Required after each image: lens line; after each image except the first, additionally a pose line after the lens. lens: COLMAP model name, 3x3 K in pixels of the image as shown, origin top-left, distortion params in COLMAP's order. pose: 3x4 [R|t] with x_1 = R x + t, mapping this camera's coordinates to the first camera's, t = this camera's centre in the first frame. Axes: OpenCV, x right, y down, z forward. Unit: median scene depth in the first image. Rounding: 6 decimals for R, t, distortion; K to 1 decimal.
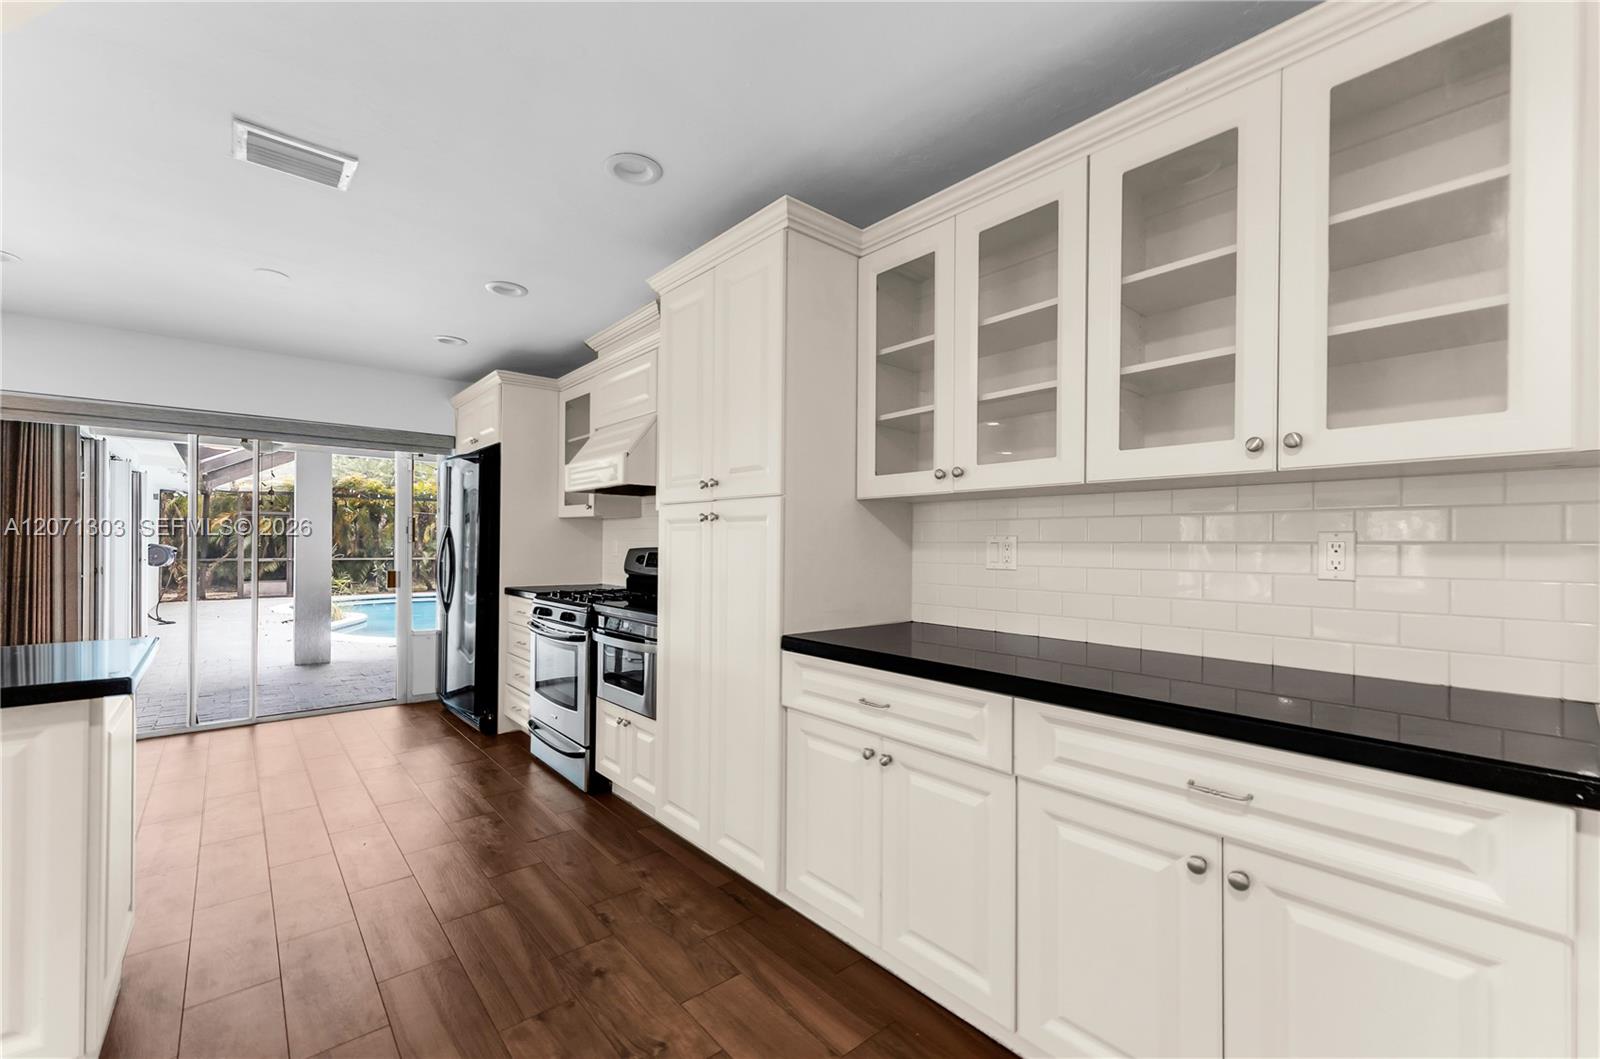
lens RADIAL K [[653.5, 0, 798.2], [0, 653.5, 546.6], [0, 0, 1]] dist [0.008049, -0.000095]
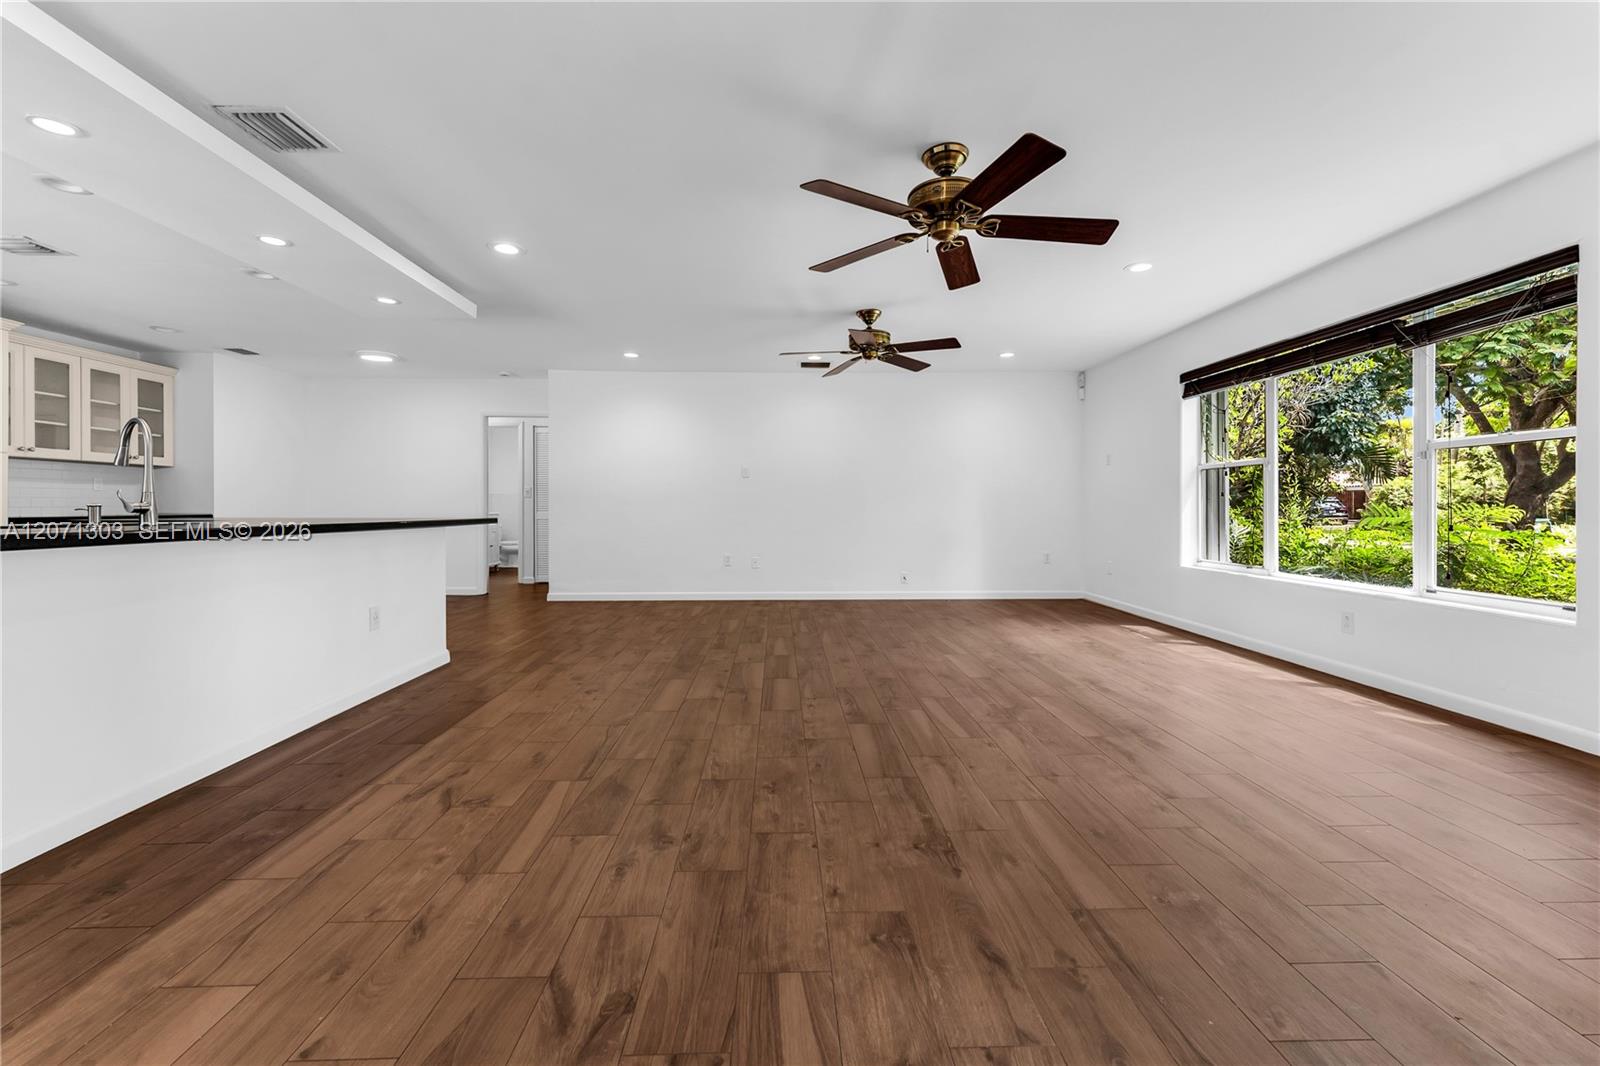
lens RADIAL K [[654.3, 0, 799.6], [0, 654.3, 511.7], [0, 0, 1]] dist [0.003900, -0.000584]
pose [[-0.790583, -0.009183, 0.612285, -3.213128], [-0.002352, 0.999926, 0.011959, 0.079571], [-0.612350, 0.008014, -0.790546, 1.039473]]
